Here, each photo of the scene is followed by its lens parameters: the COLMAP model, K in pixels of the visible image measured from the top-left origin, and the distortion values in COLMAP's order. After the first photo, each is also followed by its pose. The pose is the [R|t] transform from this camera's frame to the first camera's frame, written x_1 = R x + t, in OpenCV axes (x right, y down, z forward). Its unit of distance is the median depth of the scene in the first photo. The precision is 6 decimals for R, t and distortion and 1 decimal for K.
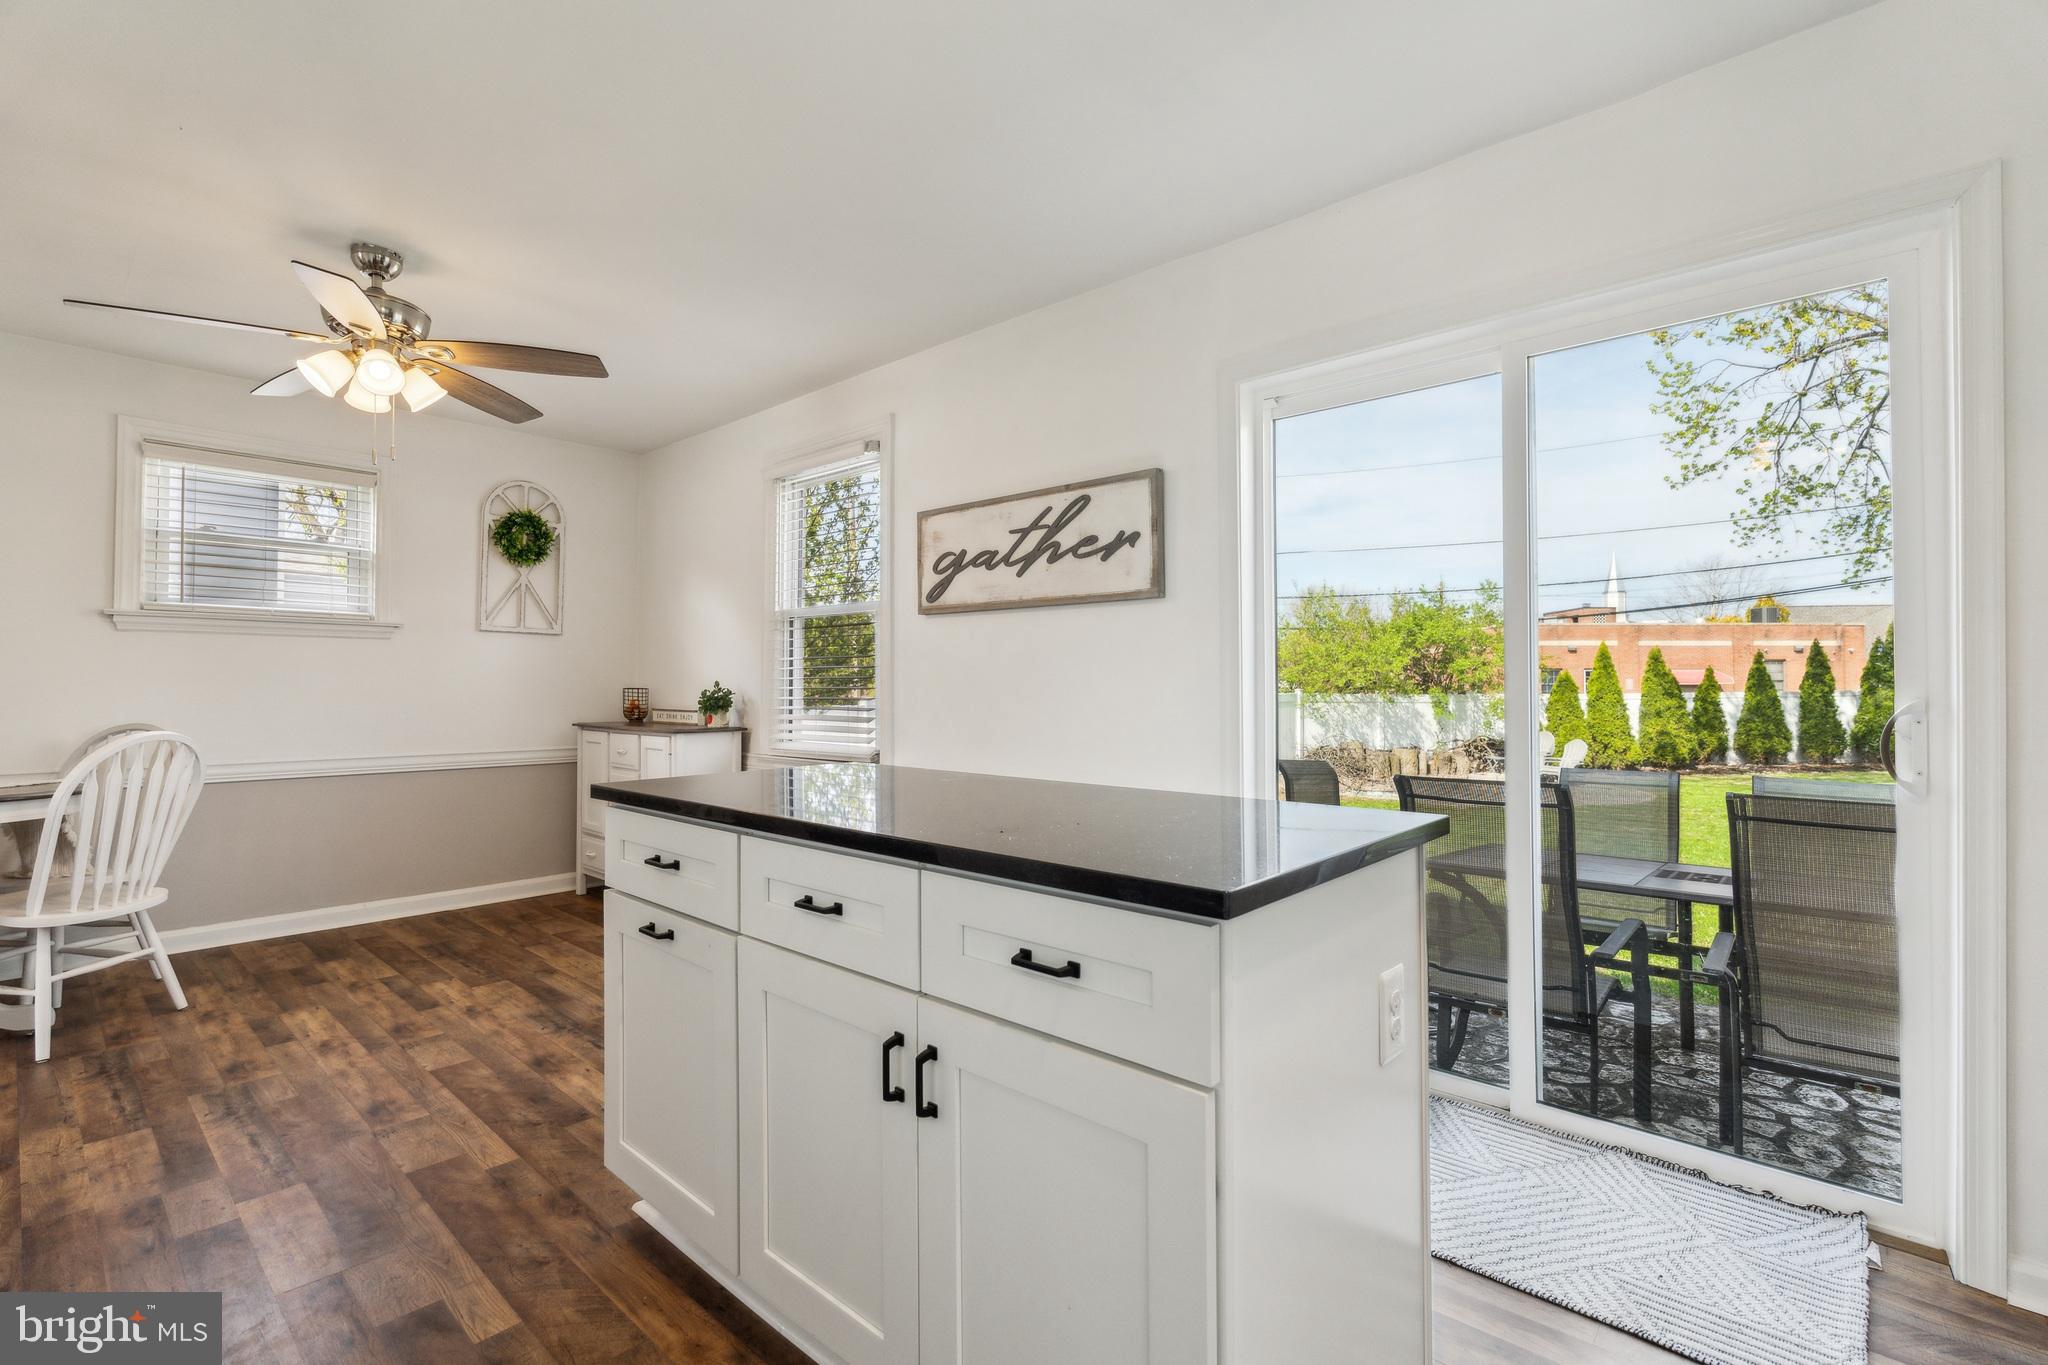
lens RADIAL K [[907.4, 0, 1024.0], [0, 907.4, 682.5], [0, 0, 1]] dist [-0.001395, -0.000350]
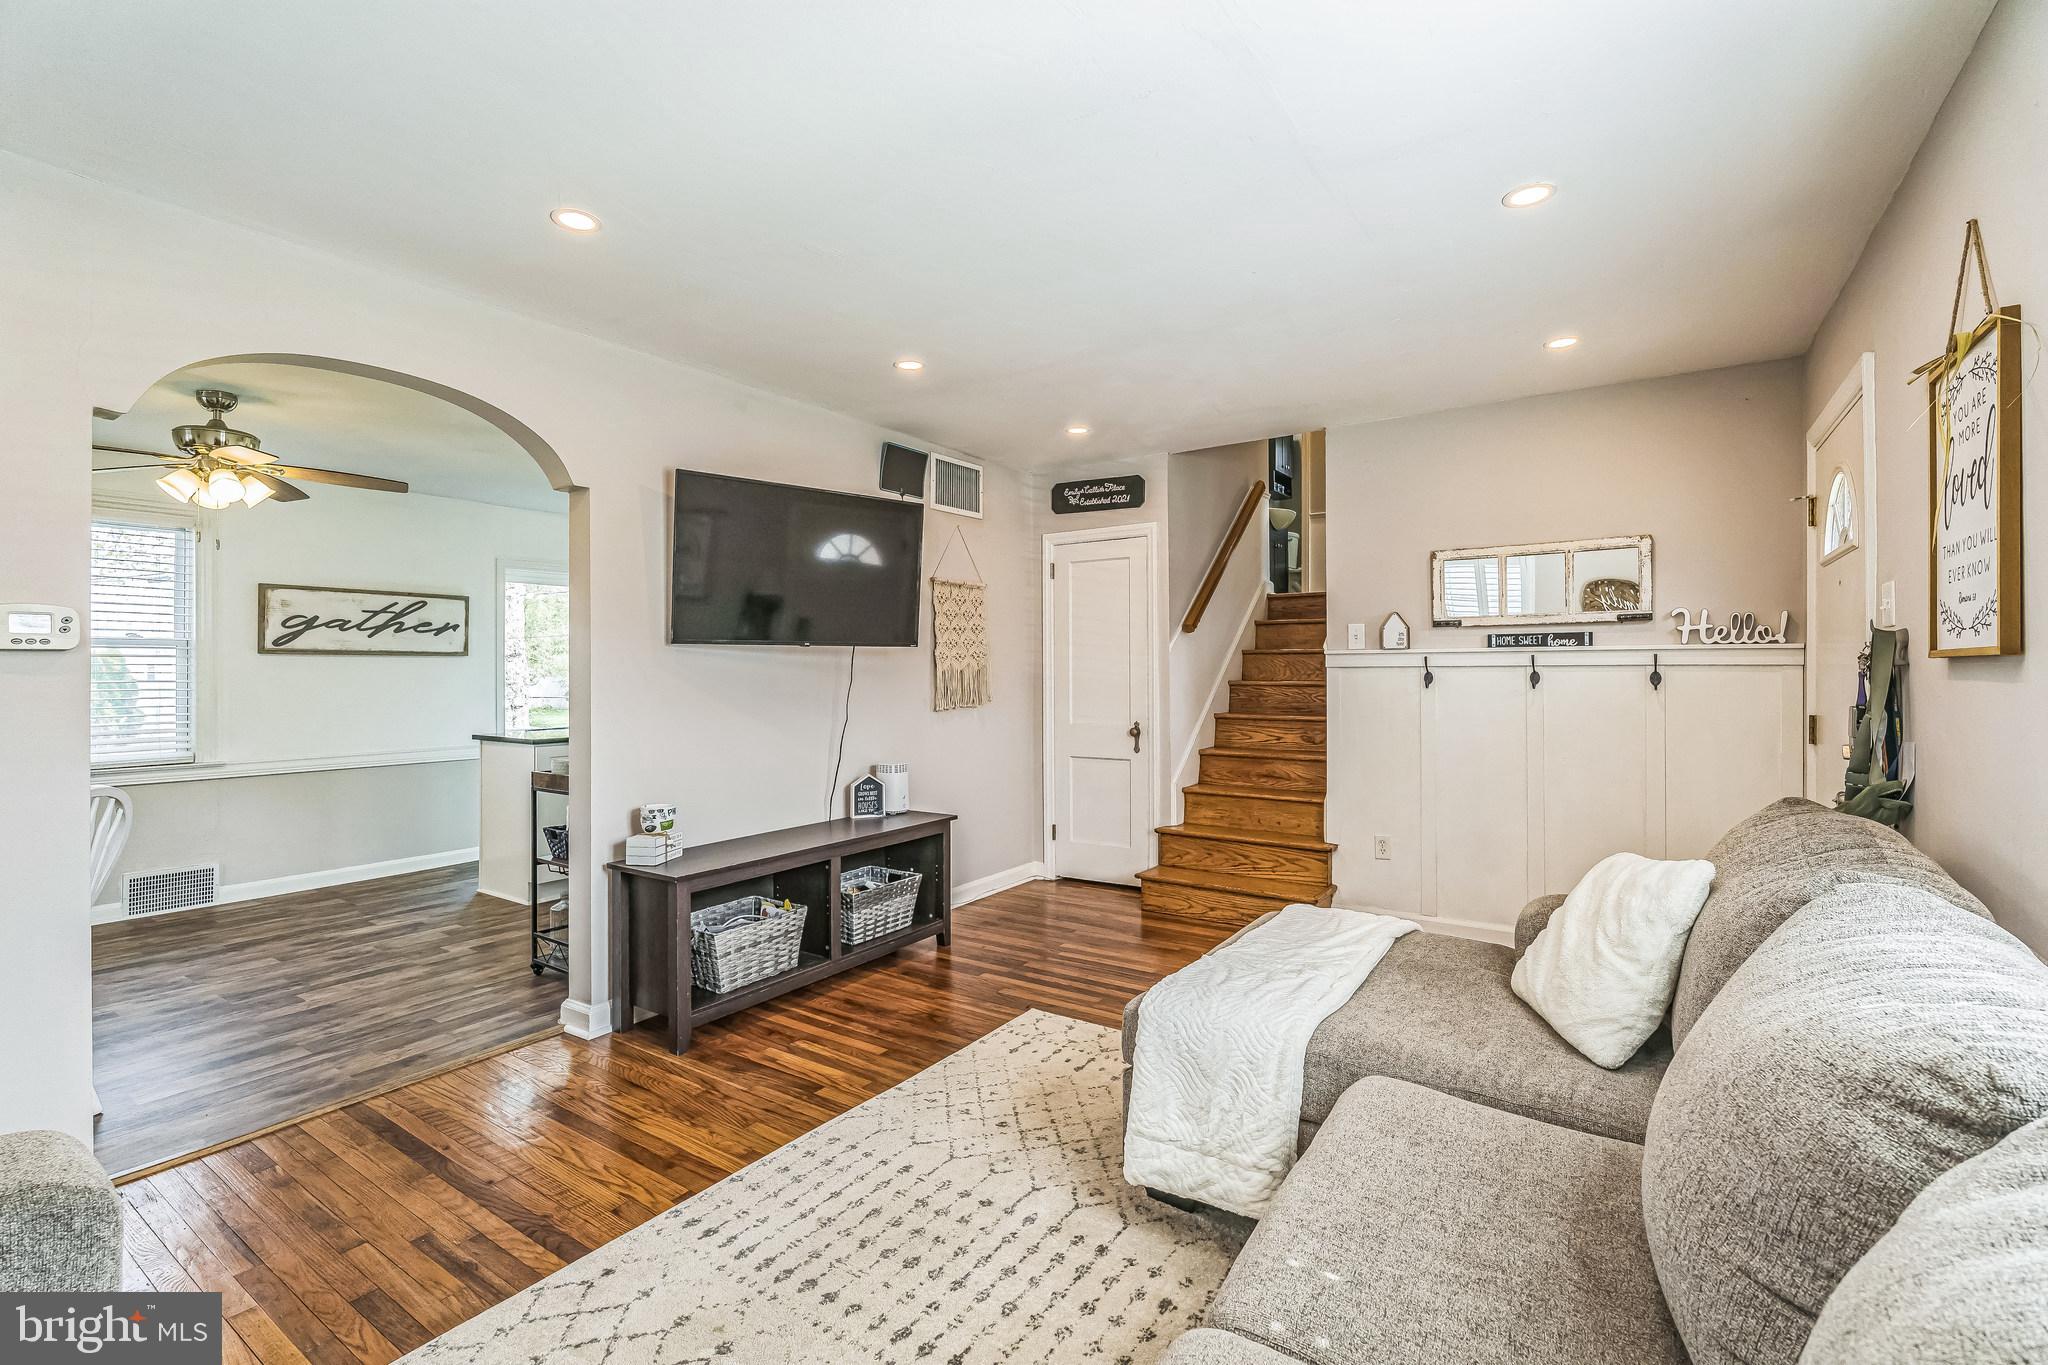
lens RADIAL K [[916.3, 0, 1016.8], [0, 916.3, 663.2], [0, 0, 1]] dist [-0.003332, -0.000623]
pose [[-0.126739, 0.010685, 0.991879, -2.156181], [0.006877, 0.999927, -0.009893, -0.044638], [-0.991912, 0.005567, -0.126804, -0.028491]]
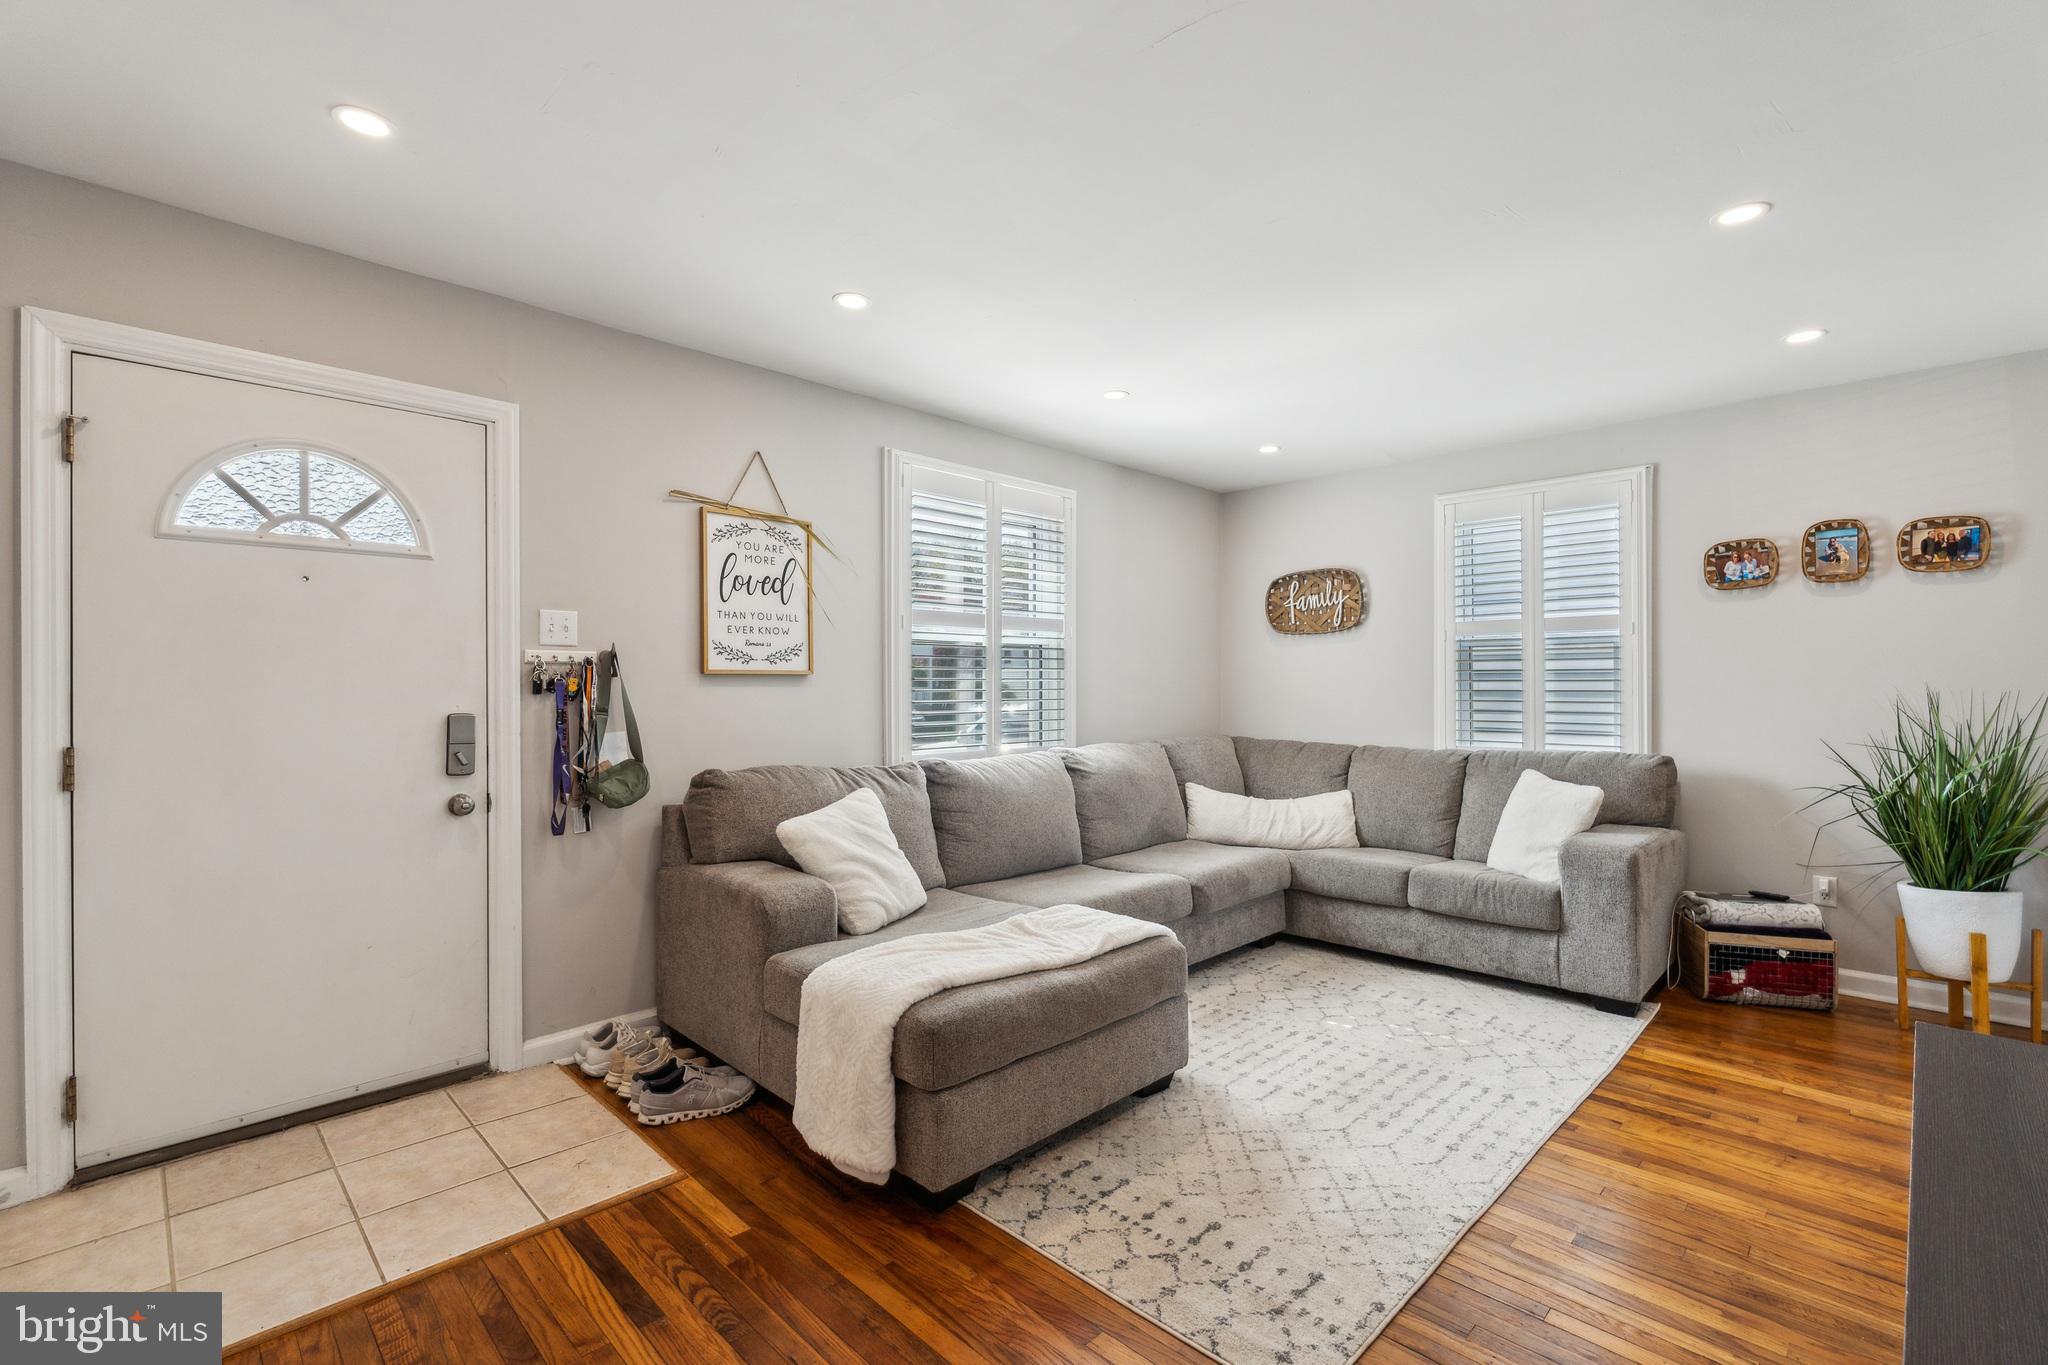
lens RADIAL K [[907.4, 0, 1024.0], [0, 907.4, 682.5], [0, 0, 1]] dist [-0.001395, -0.000350]
pose [[-0.051885, -0.001862, -0.998651, -0.437674], [-0.000078, 0.999998, -0.001861, -0.037616], [0.998653, -0.000019, -0.051885, -0.334425]]
